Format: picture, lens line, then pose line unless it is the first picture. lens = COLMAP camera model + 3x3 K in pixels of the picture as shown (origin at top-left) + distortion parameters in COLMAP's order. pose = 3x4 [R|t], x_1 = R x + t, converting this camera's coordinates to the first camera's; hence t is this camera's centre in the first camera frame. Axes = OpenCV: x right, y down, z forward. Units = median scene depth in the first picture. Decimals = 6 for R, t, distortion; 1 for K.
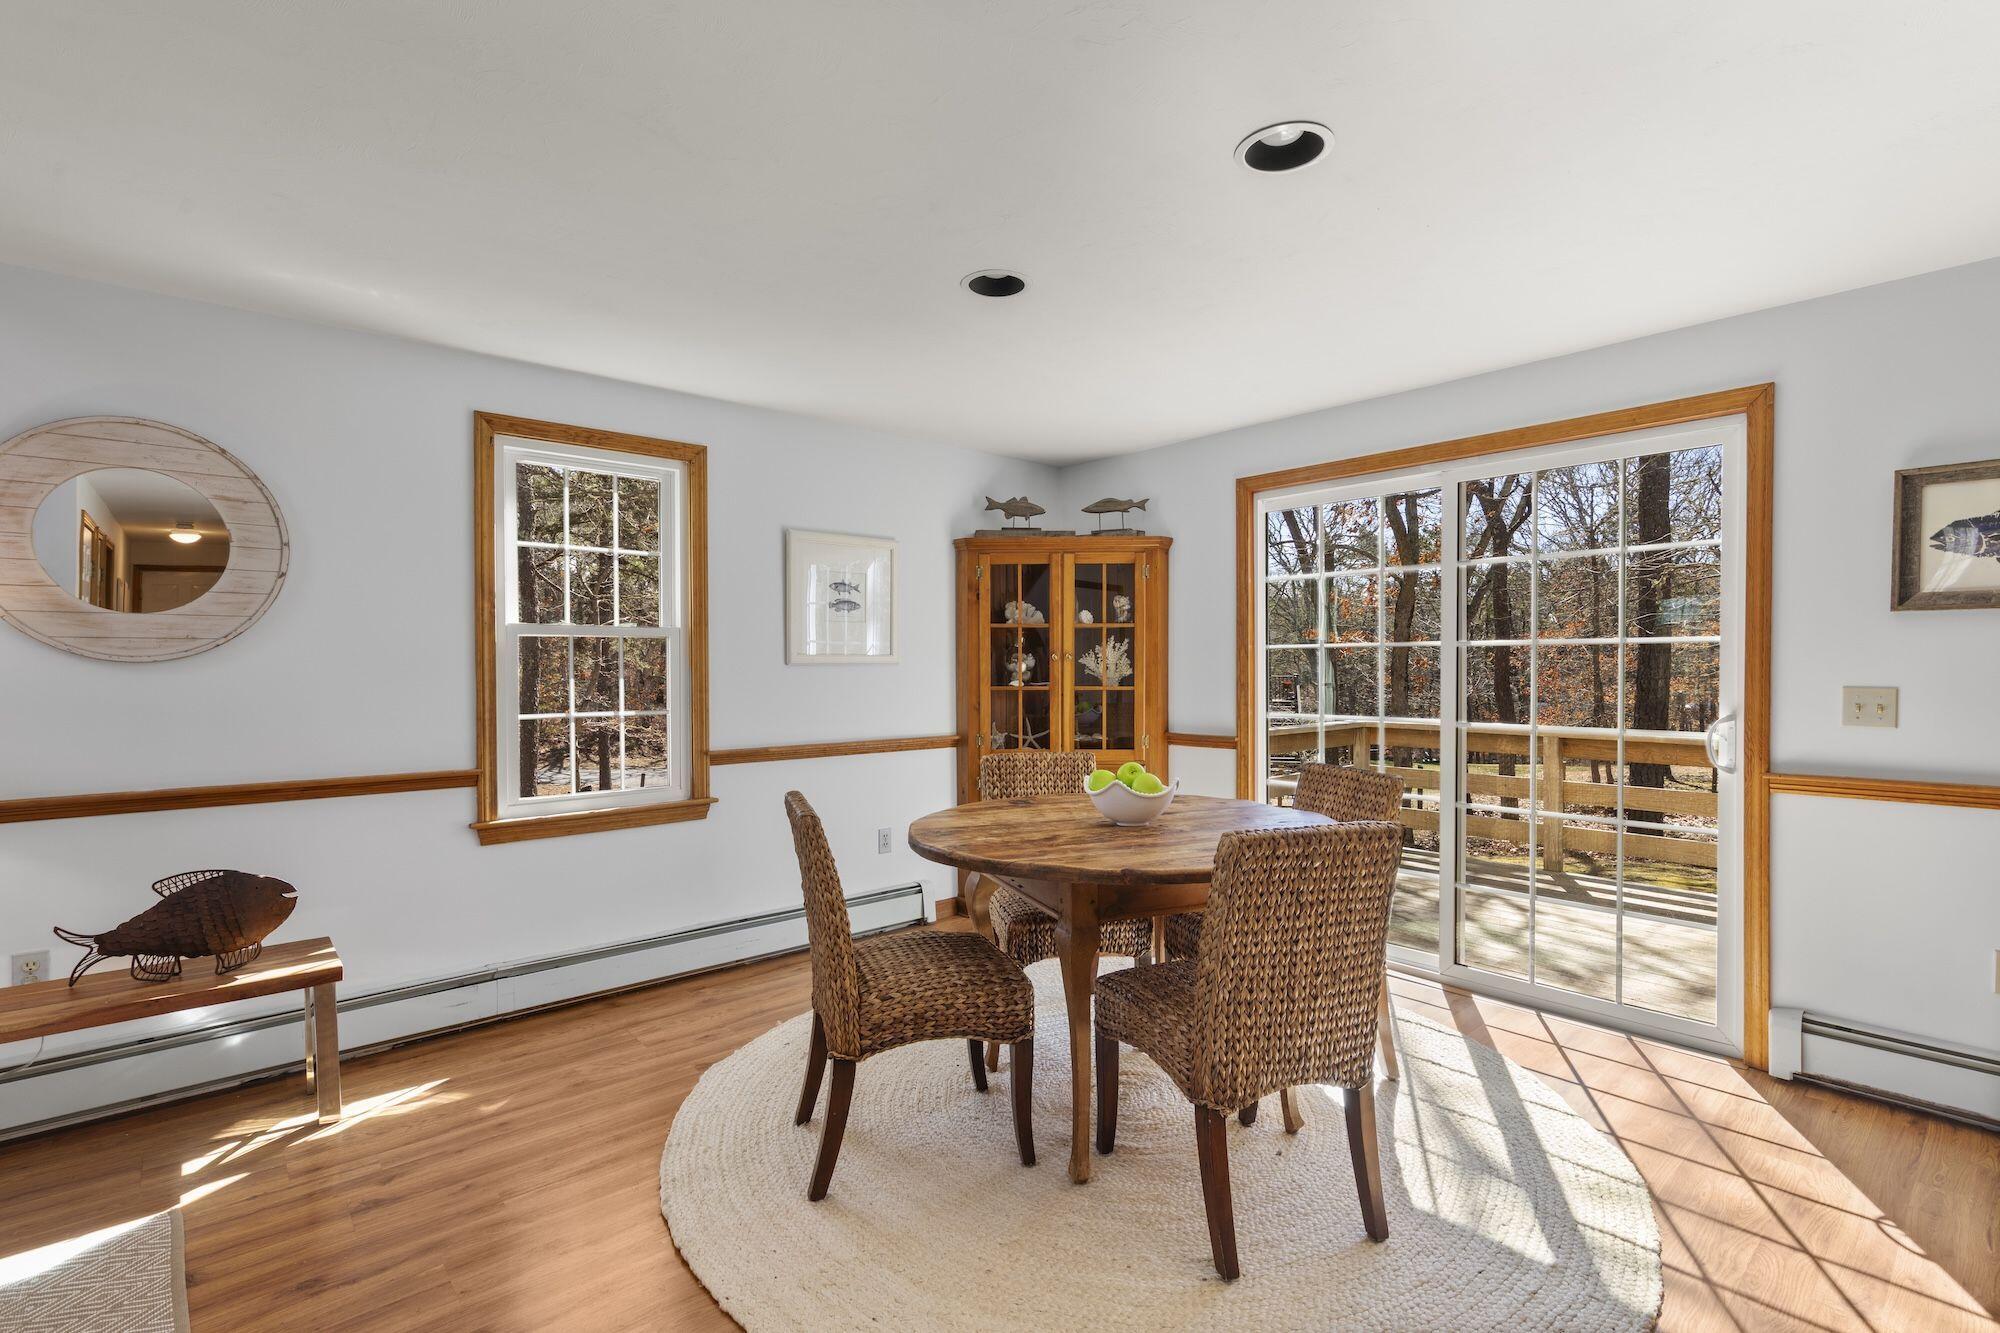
lens RADIAL K [[914.3, 0, 1009.0], [0, 914.3, 675.0], [0, 0, 1]] dist [0.000078, -0.001538]
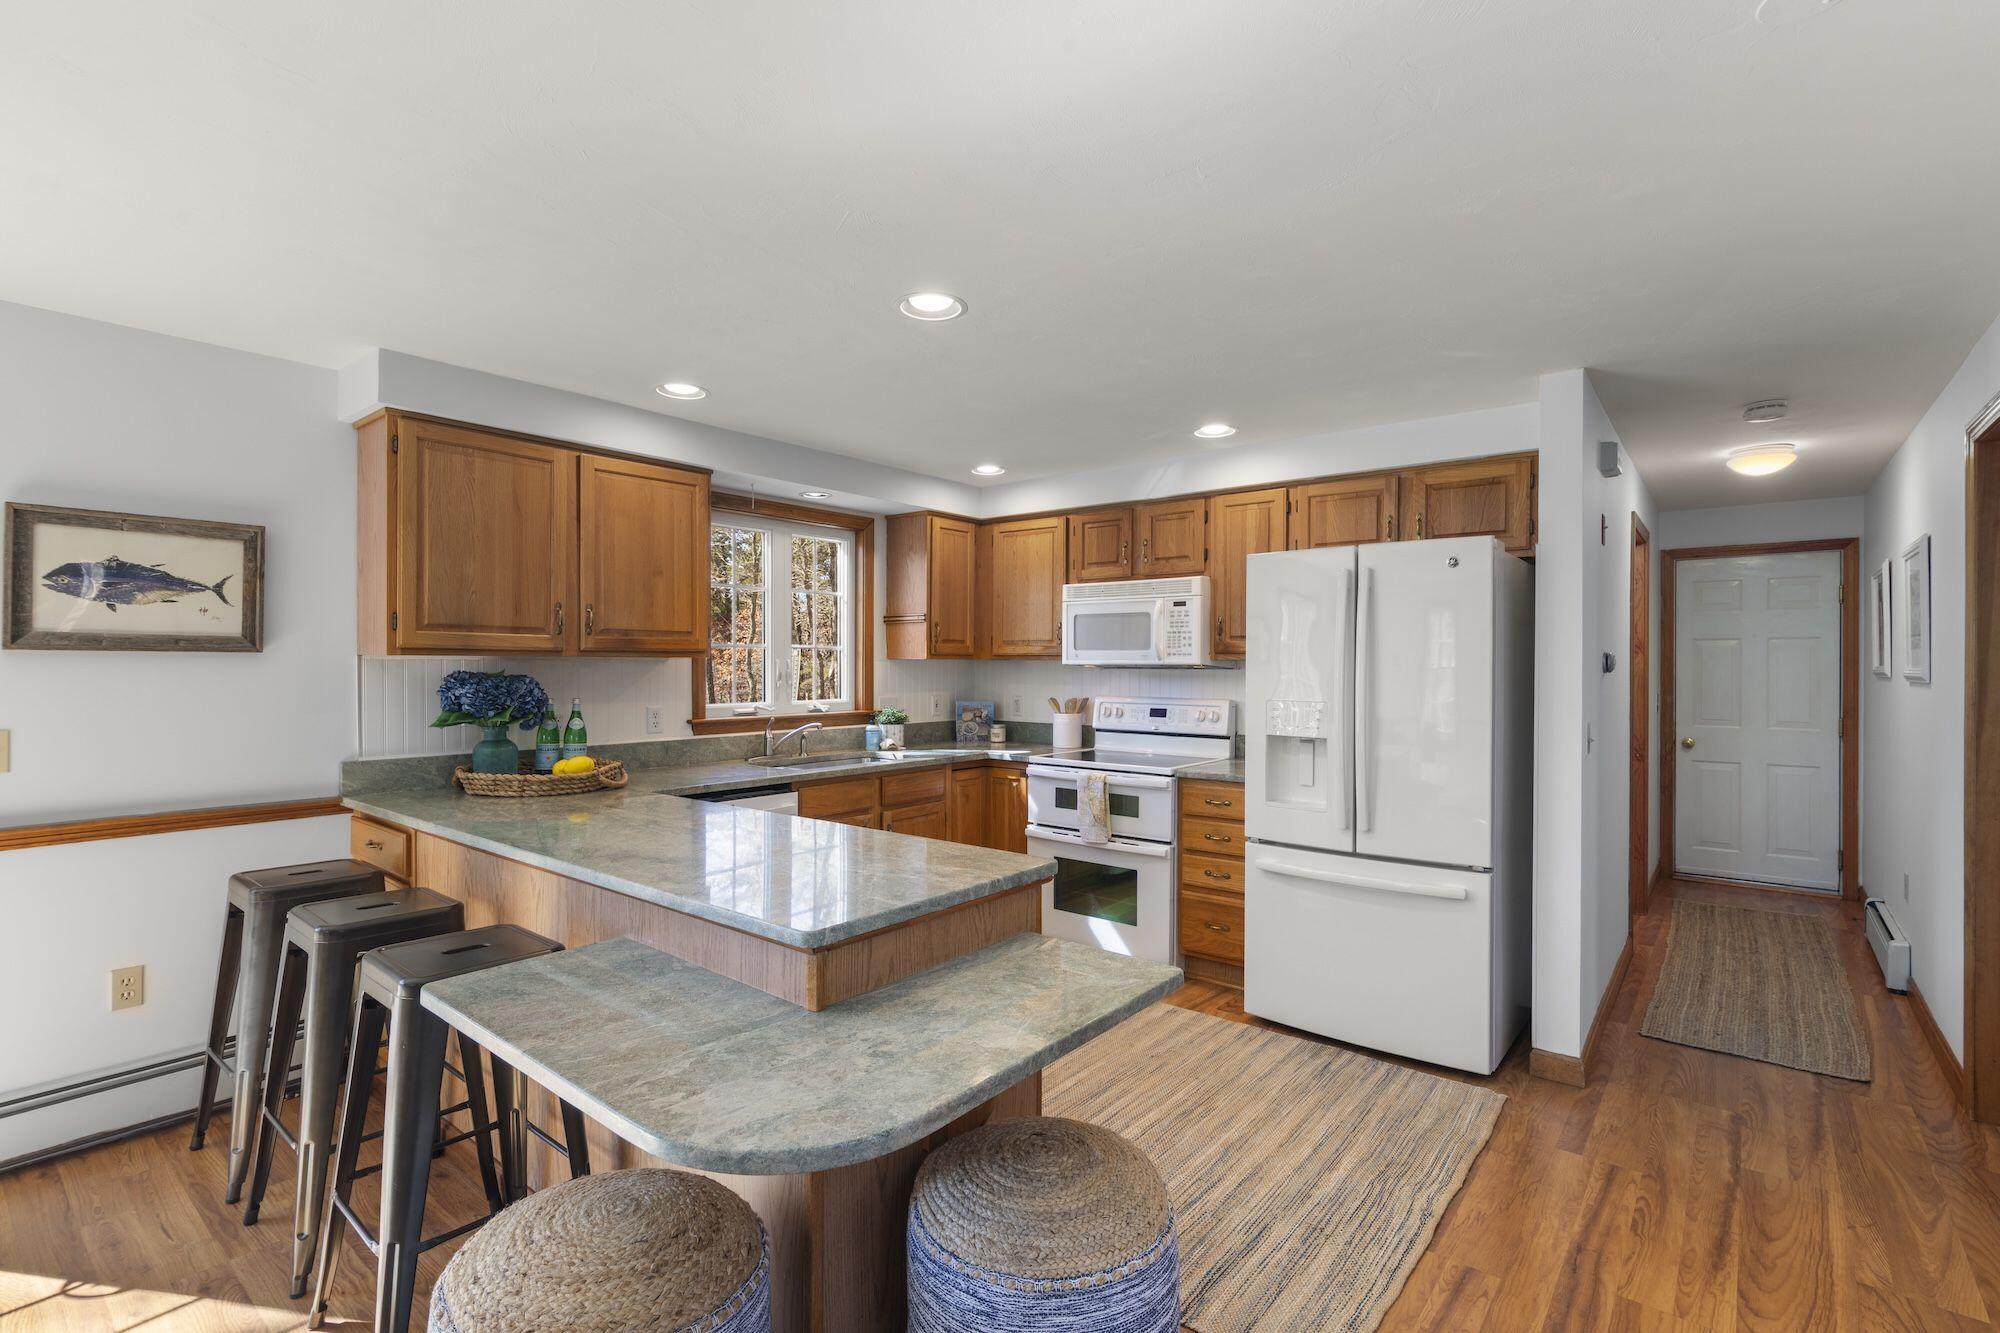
lens RADIAL K [[914.3, 0, 988.3], [0, 914.3, 663.6], [0, 0, 1]] dist [0.000078, -0.001538]
pose [[-0.153861, 0.003038, 0.988088, -0.094781], [0.011899, 0.999928, -0.001222, -0.032483], [-0.988021, 0.011569, -0.153886, 0.107982]]
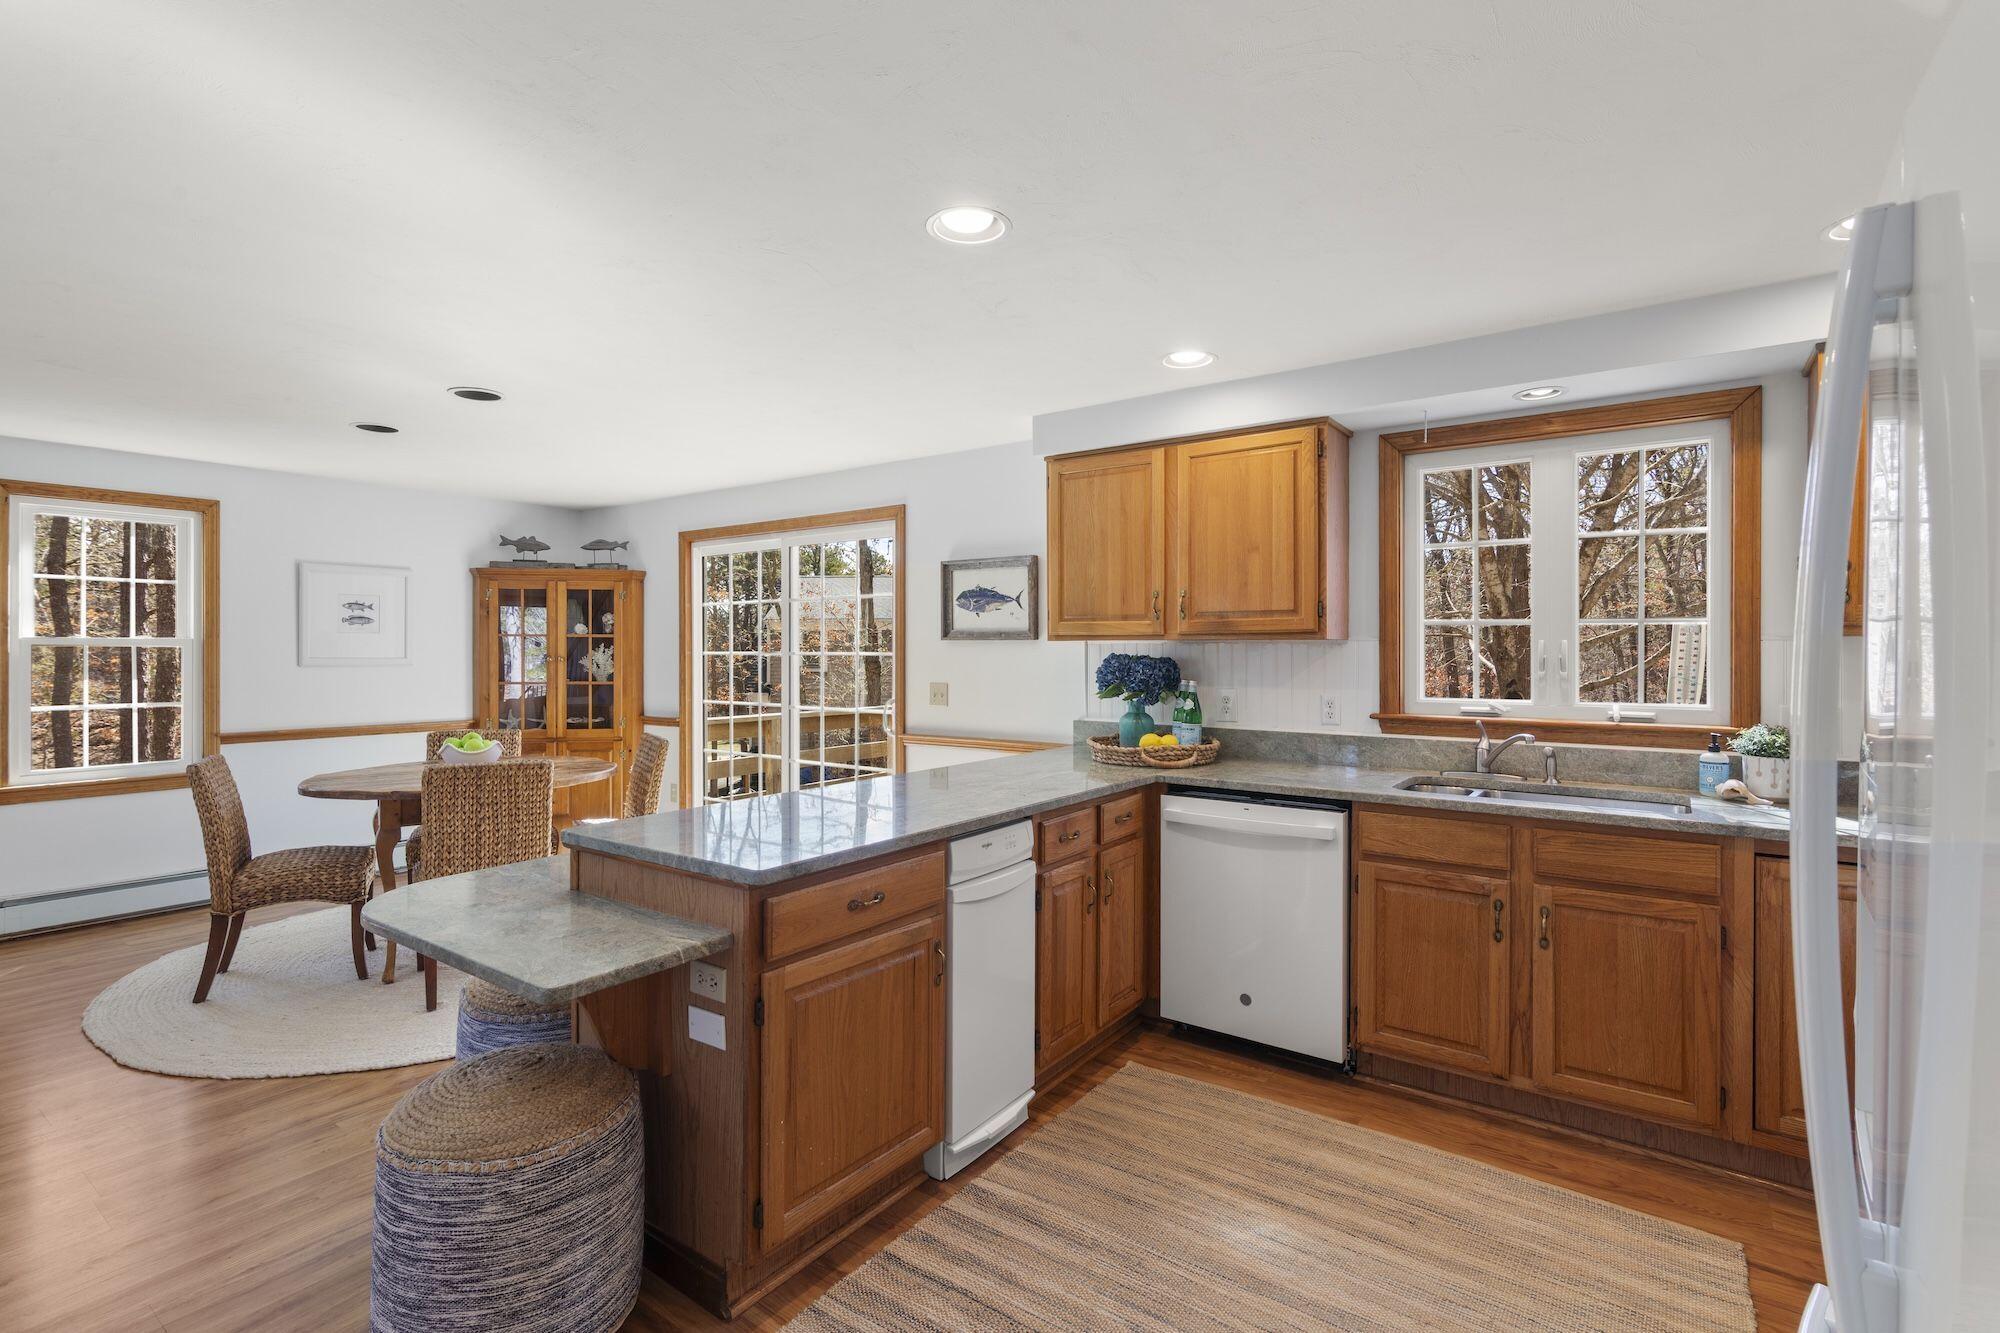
lens RADIAL K [[914.3, 0, 1000.4], [0, 914.3, 652.3], [0, 0, 1]] dist [0.000078, -0.001538]
pose [[0.975554, 0.003208, 0.219737, 0.534135], [-0.000686, 0.999933, -0.011553, -0.020131], [-0.219760, 0.011120, 0.975491, -0.587670]]
